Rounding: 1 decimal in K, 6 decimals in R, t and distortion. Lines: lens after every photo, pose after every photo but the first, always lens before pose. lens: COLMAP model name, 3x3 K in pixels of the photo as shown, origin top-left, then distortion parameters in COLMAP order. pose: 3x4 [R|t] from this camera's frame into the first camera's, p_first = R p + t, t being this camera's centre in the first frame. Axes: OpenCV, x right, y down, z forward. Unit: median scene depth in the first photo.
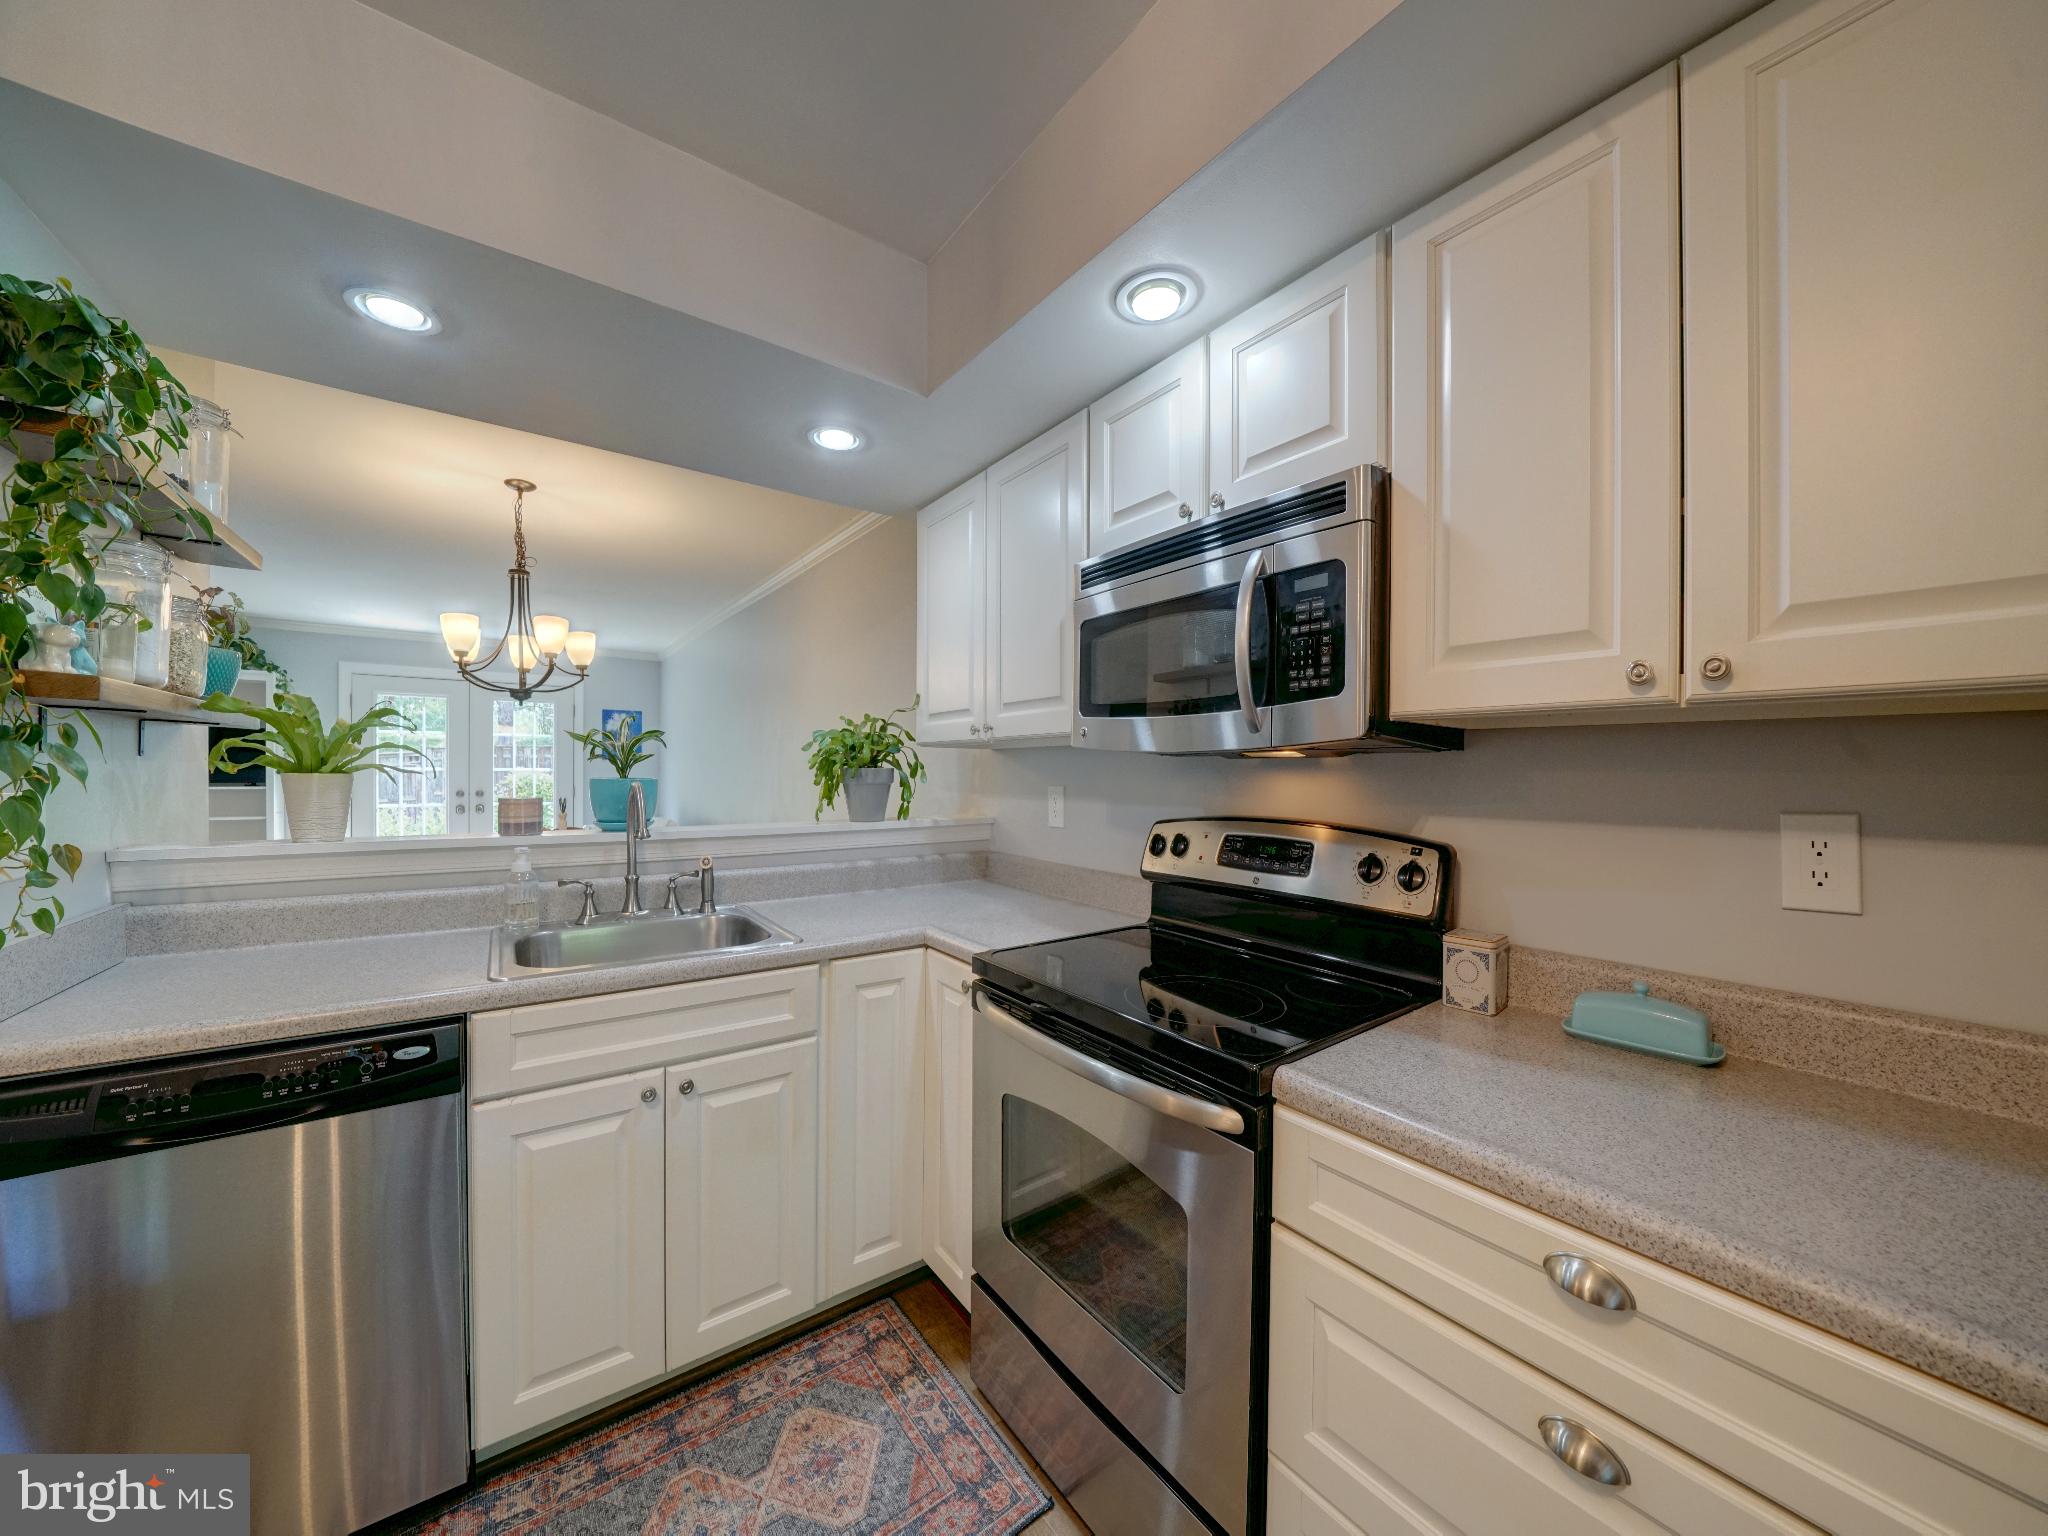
lens RADIAL K [[710.6, 0, 1017.2], [0, 710.6, 776.6], [0, 0, 1]] dist [-0.022723, 0.000050]
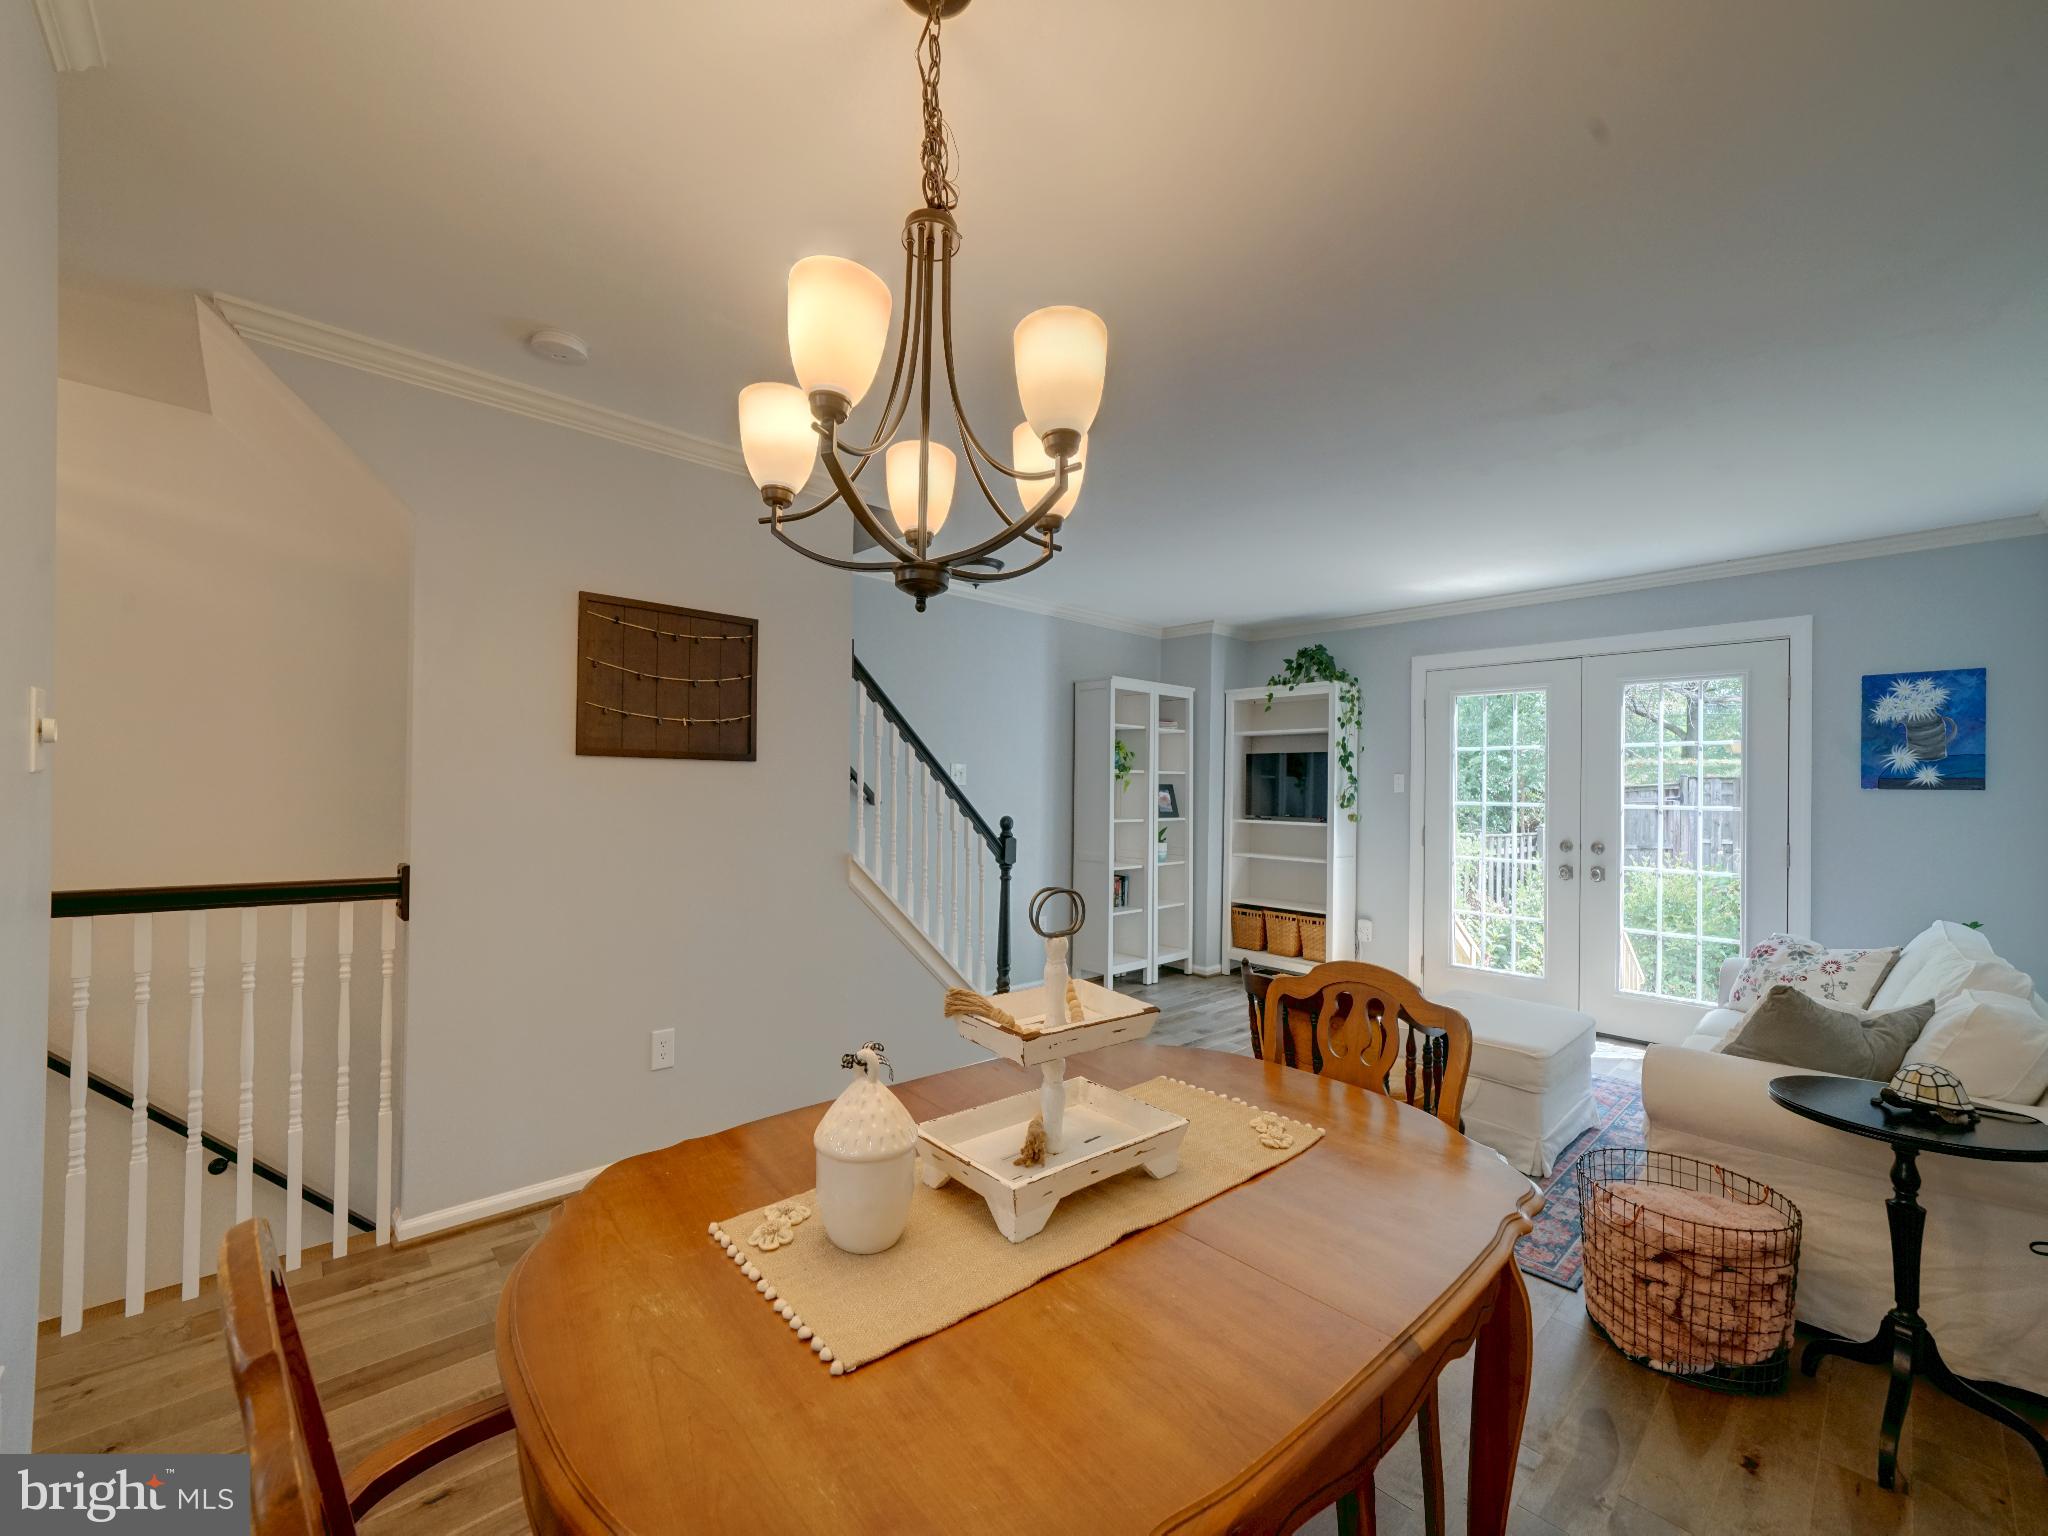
lens RADIAL K [[829.8, 0, 1018.6], [0, 829.8, 782.8], [0, 0, 1]] dist [0.000259, 0.000746]
pose [[0.109332, -0.015755, -0.993880, -0.633203], [-0.023908, 0.999543, -0.018475, -0.025255], [0.993718, 0.025782, 0.108905, 2.113022]]
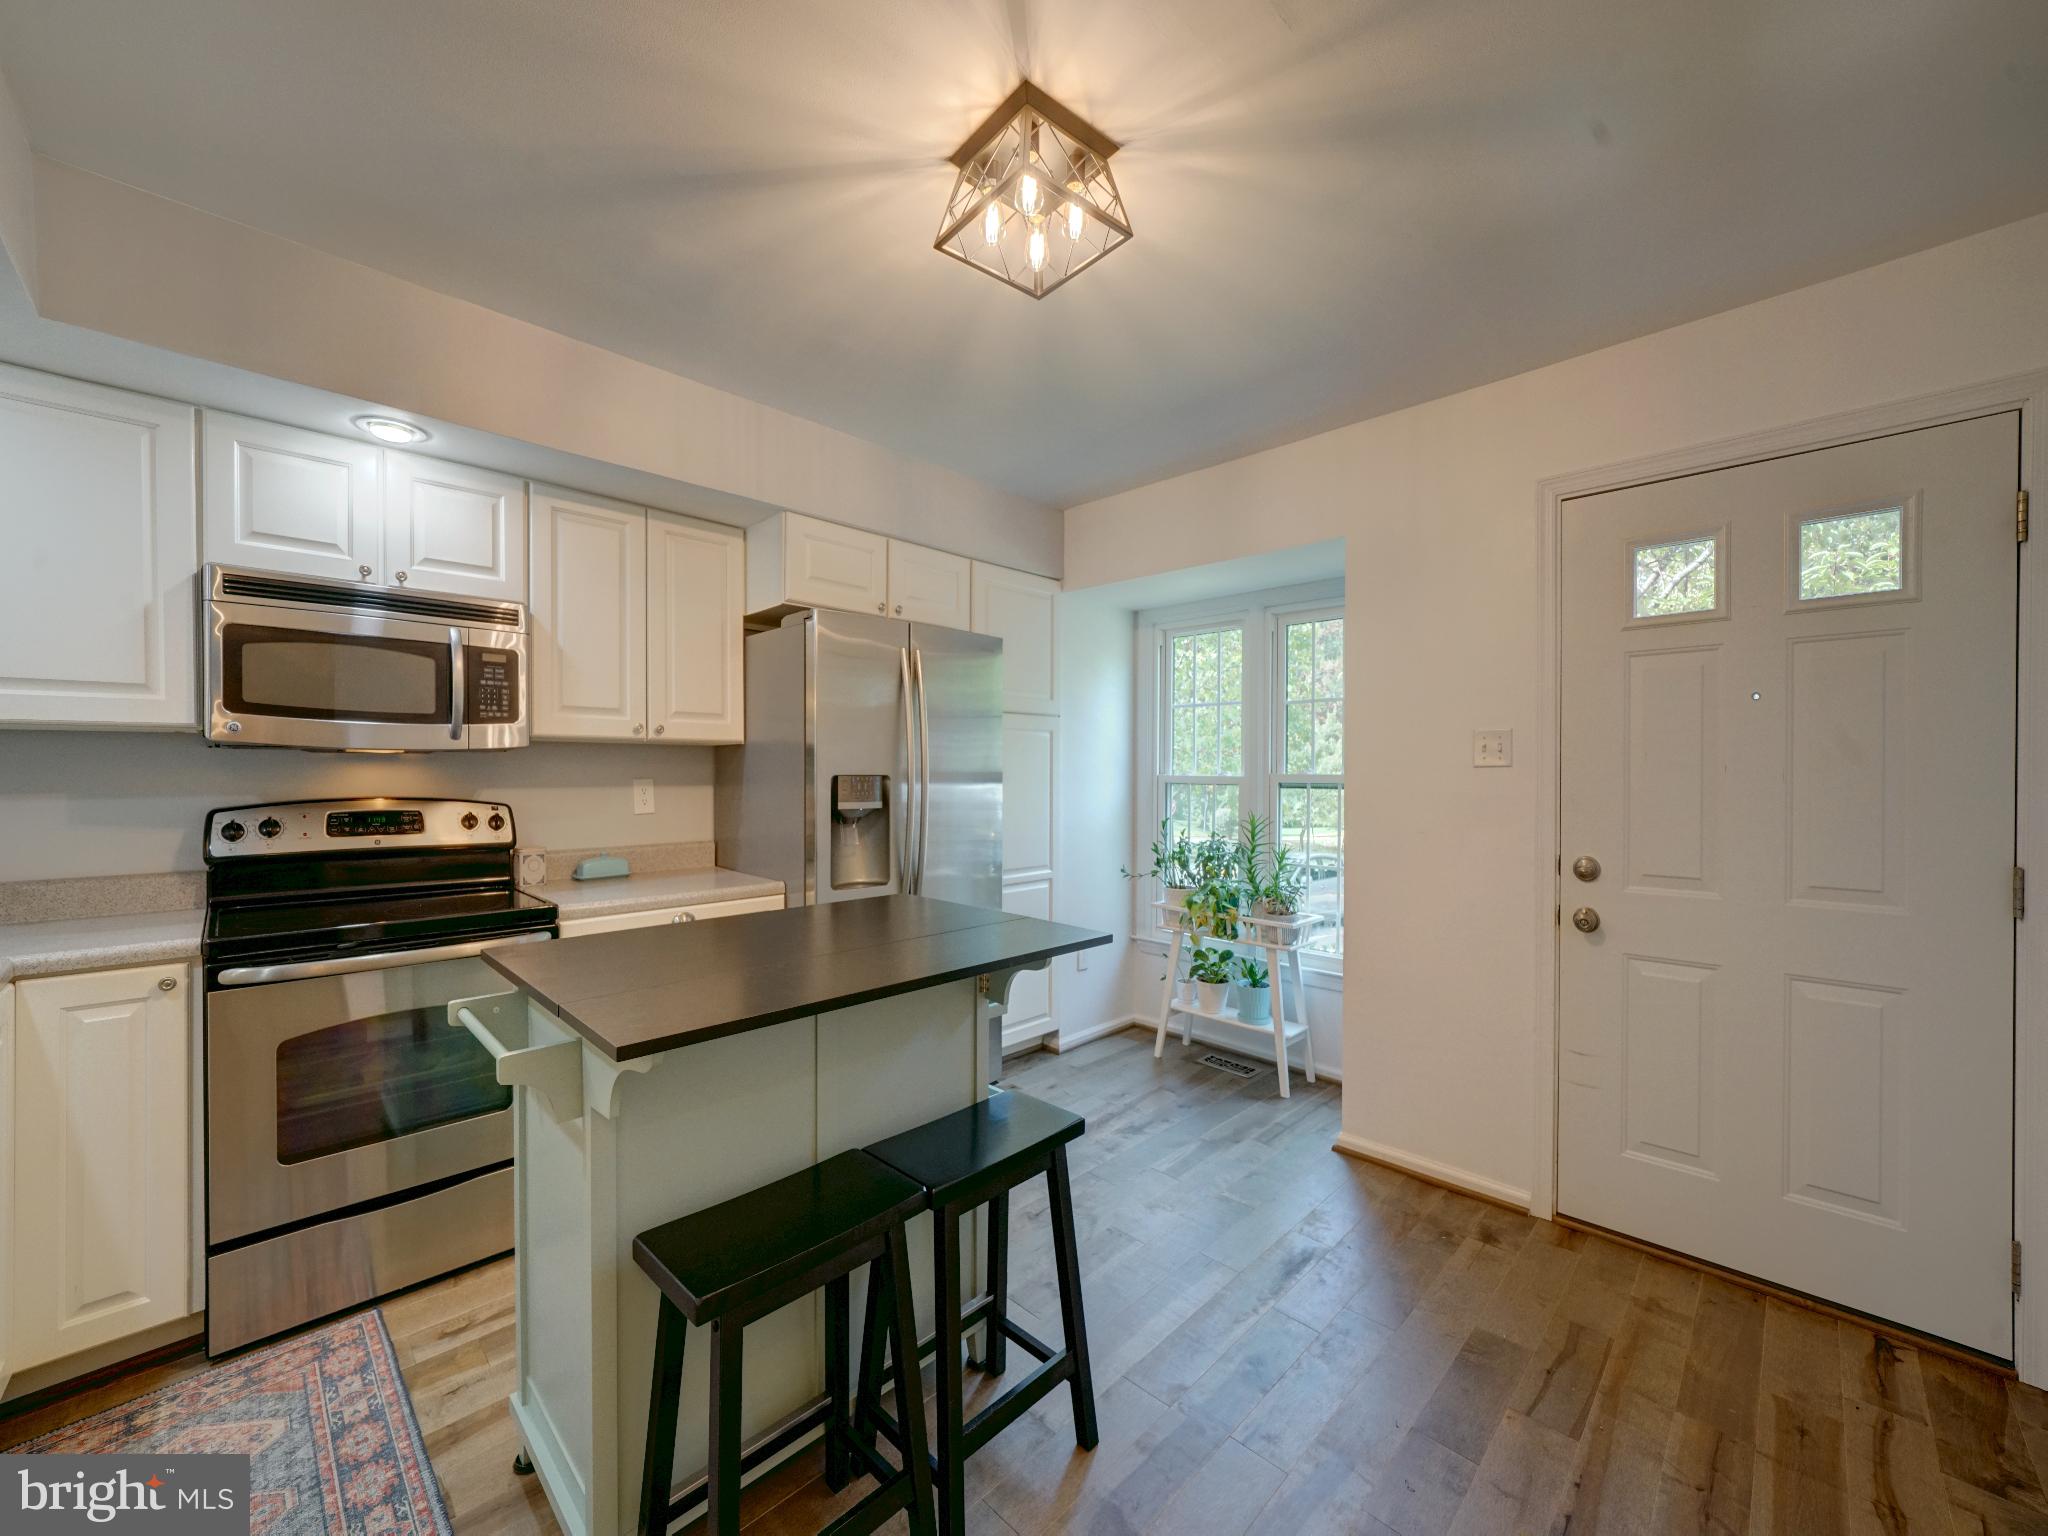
lens RADIAL K [[801.2, 0, 1010.2], [0, 801.2, 777.2], [0, 0, 1]] dist [-0.000791, 0.000201]
pose [[-0.144576, -0.021120, 0.989268, -1.477704], [0.001212, 0.999768, 0.021521, -0.012762], [-0.989493, 0.004310, -0.144517, 0.005721]]
